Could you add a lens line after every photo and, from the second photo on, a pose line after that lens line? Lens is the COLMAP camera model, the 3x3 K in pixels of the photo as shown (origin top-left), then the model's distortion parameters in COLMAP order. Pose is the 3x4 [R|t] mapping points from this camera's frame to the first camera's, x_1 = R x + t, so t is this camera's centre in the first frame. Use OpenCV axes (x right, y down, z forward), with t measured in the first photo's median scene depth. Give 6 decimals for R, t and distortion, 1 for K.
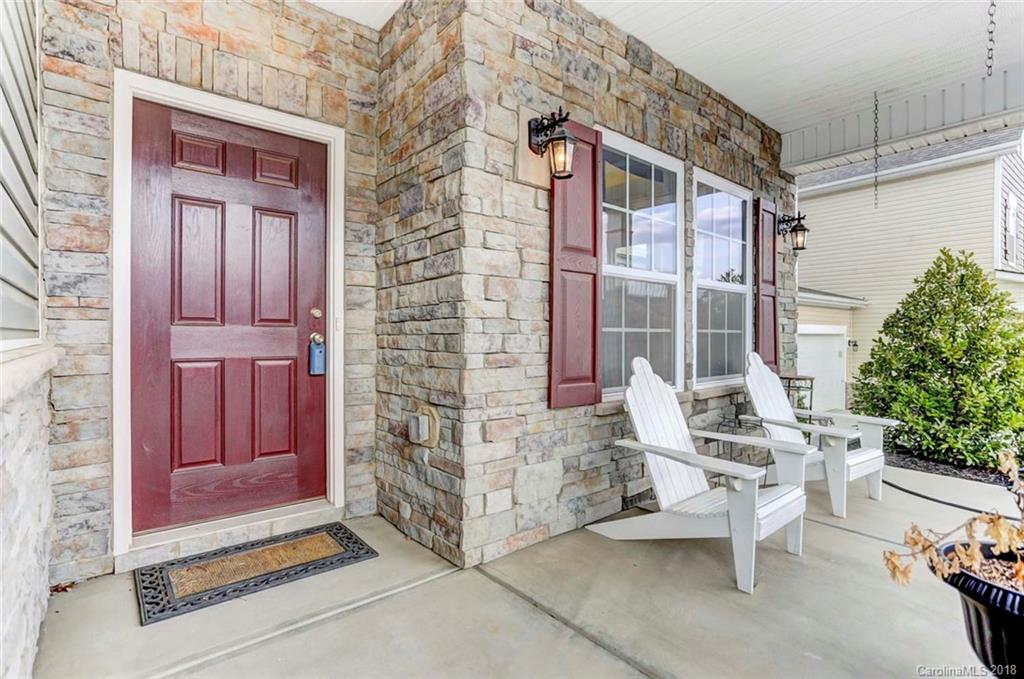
lens RADIAL K [[507.3, 0, 516.7], [0, 507.3, 338.4], [0, 0, 1]] dist [-0.025455, 0.015388]
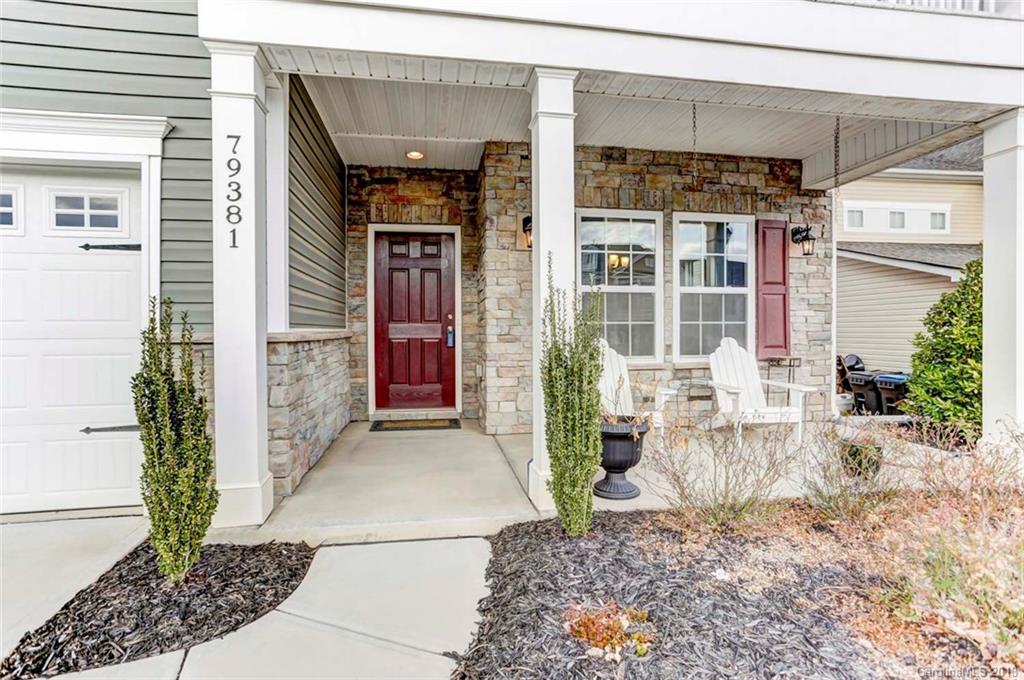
lens RADIAL K [[507.3, 0, 511.5], [0, 507.3, 337.5], [0, 0, 1]] dist [-0.025455, 0.015388]
pose [[0.861793, 0.000940, -0.507259, 0.956369], [0.003079, 0.999970, 0.007085, 0.022191], [0.507251, -0.007668, 0.861765, -0.718412]]
